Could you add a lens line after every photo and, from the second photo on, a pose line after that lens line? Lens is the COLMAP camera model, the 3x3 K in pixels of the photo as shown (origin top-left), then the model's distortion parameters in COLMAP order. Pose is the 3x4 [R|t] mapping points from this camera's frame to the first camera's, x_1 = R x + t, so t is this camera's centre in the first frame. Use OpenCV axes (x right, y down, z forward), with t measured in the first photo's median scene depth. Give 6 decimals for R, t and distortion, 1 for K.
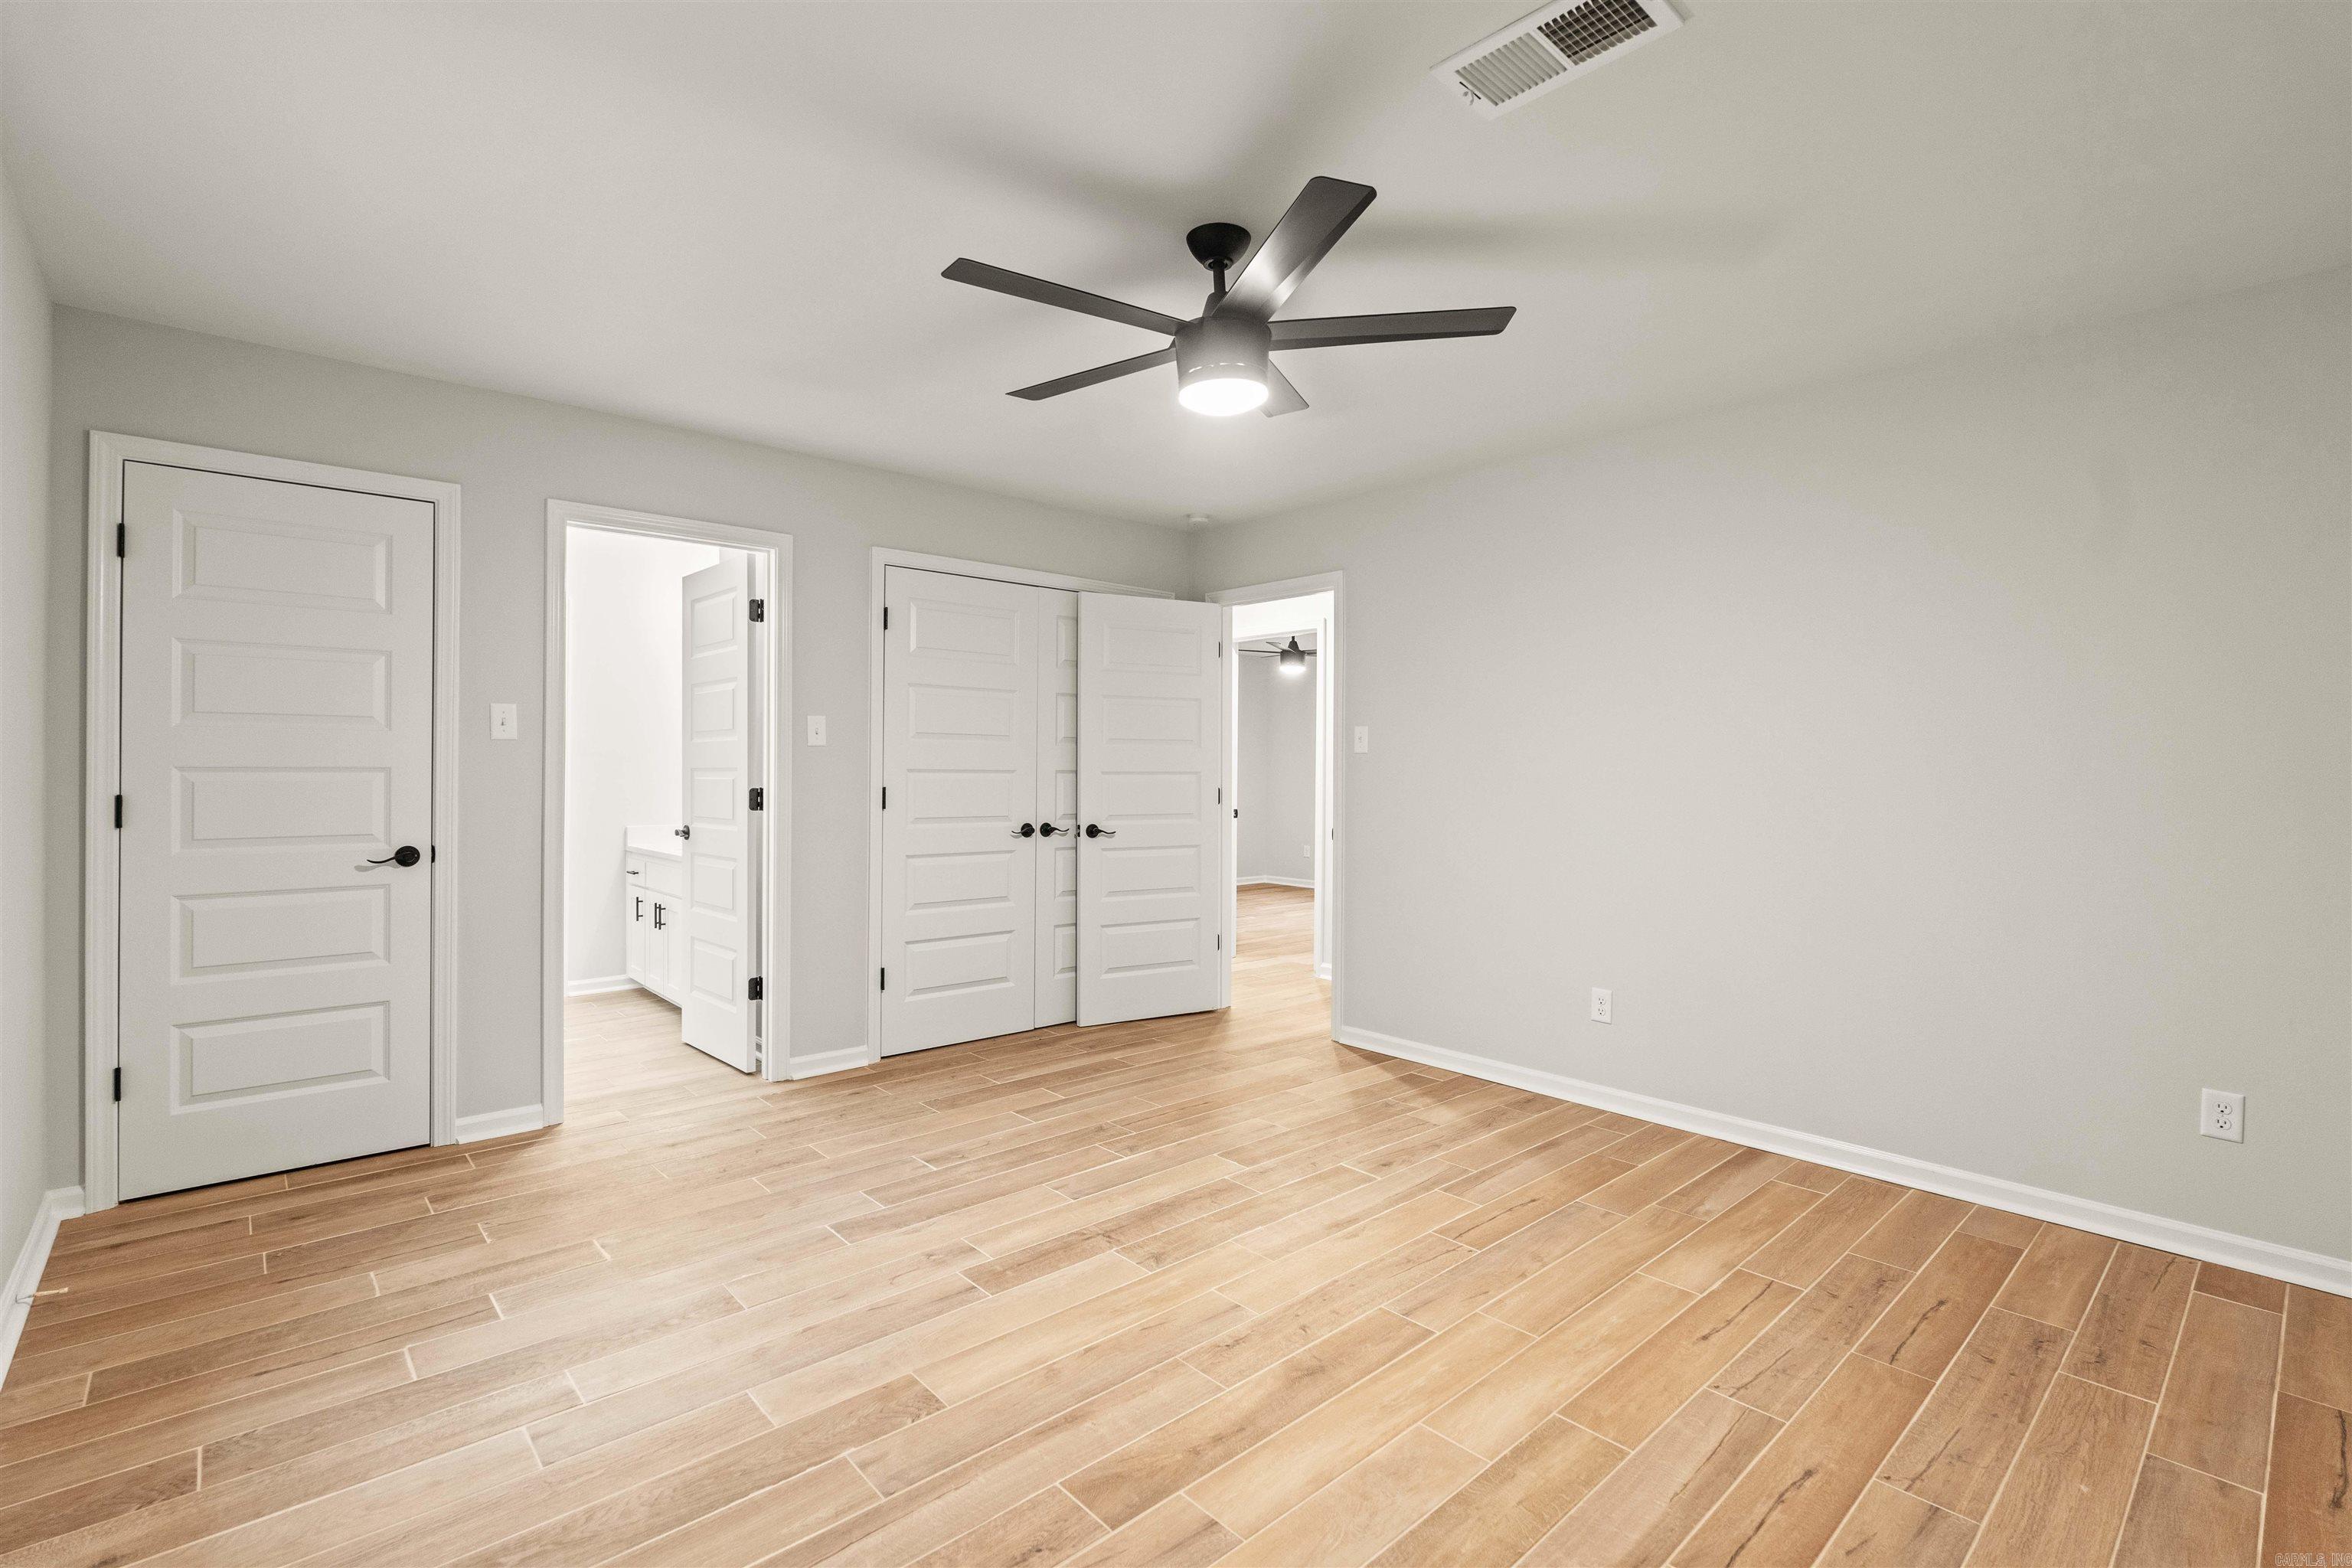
lens RADIAL K [[1061.7, 0, 1172.4], [0, 1061.7, 773.3], [0, 0, 1]] dist [0.010231, -0.000761]
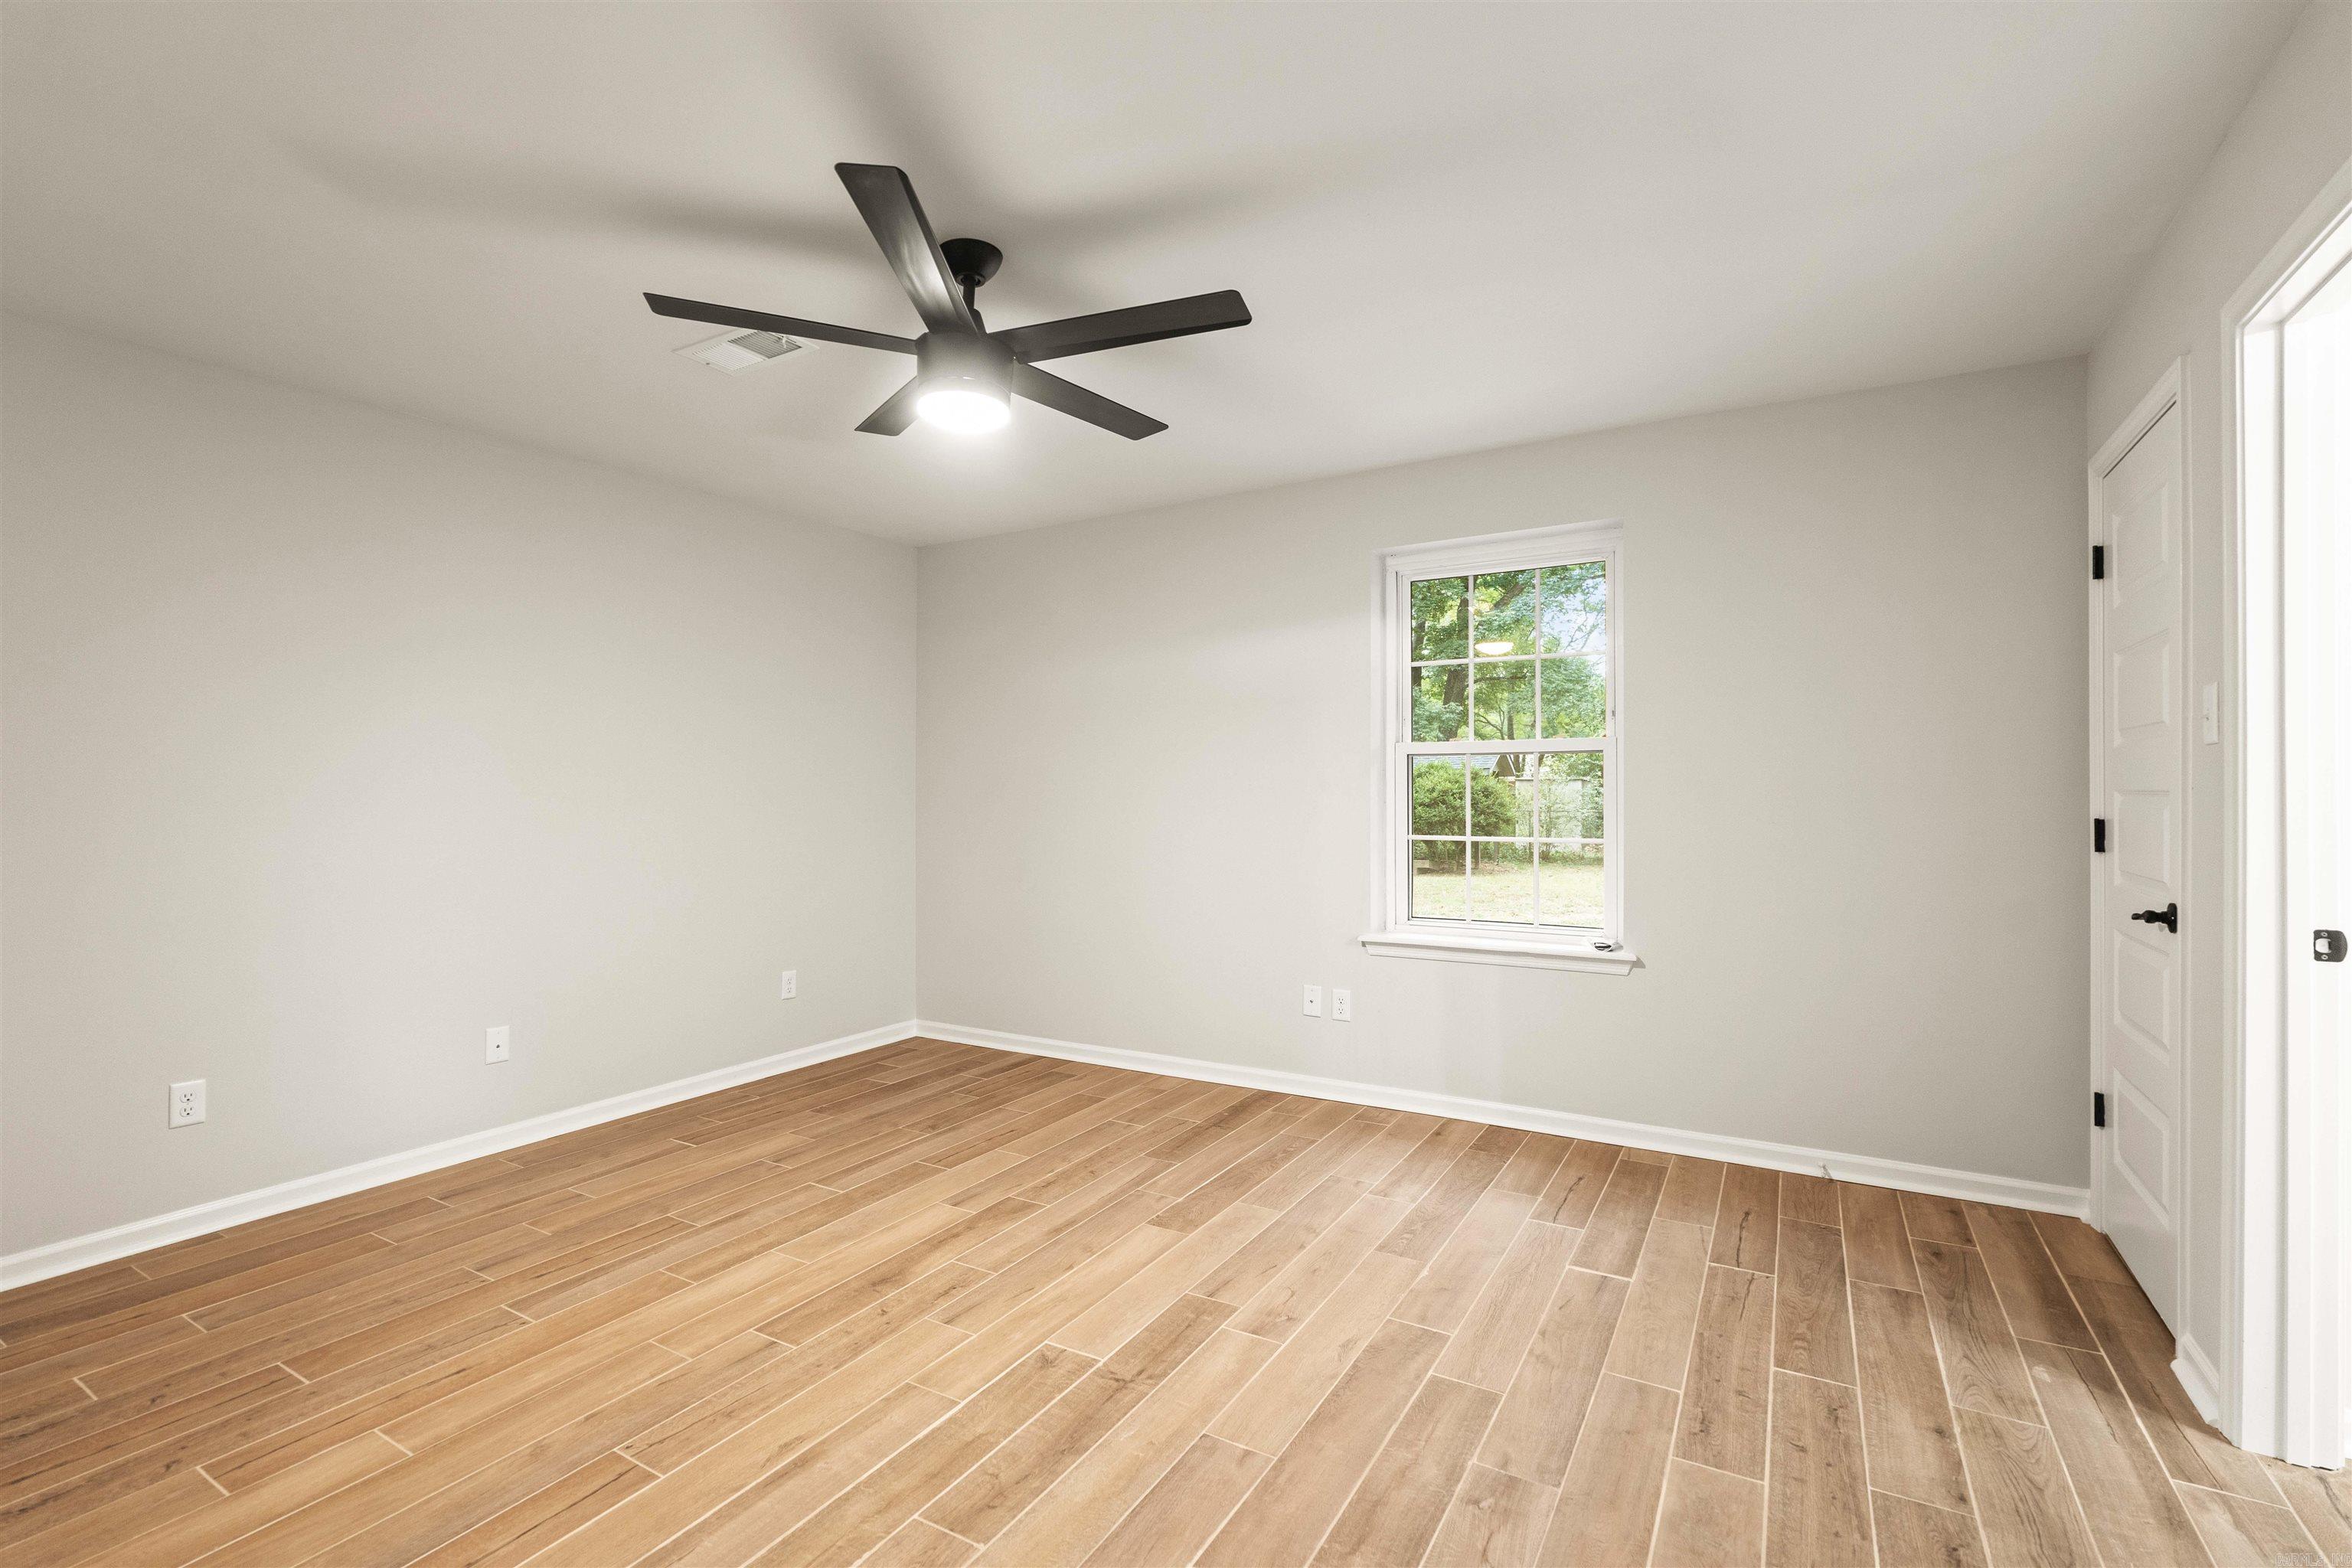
lens RADIAL K [[1061.7, 0, 1173.3], [0, 1061.7, 779.6], [0, 0, 1]] dist [0.010231, -0.000761]
pose [[-0.955833, -0.004102, -0.293882, 0.158878], [-0.002183, 0.999974, -0.006857, -0.008965], [0.293902, -0.005912, -0.955817, 2.076535]]
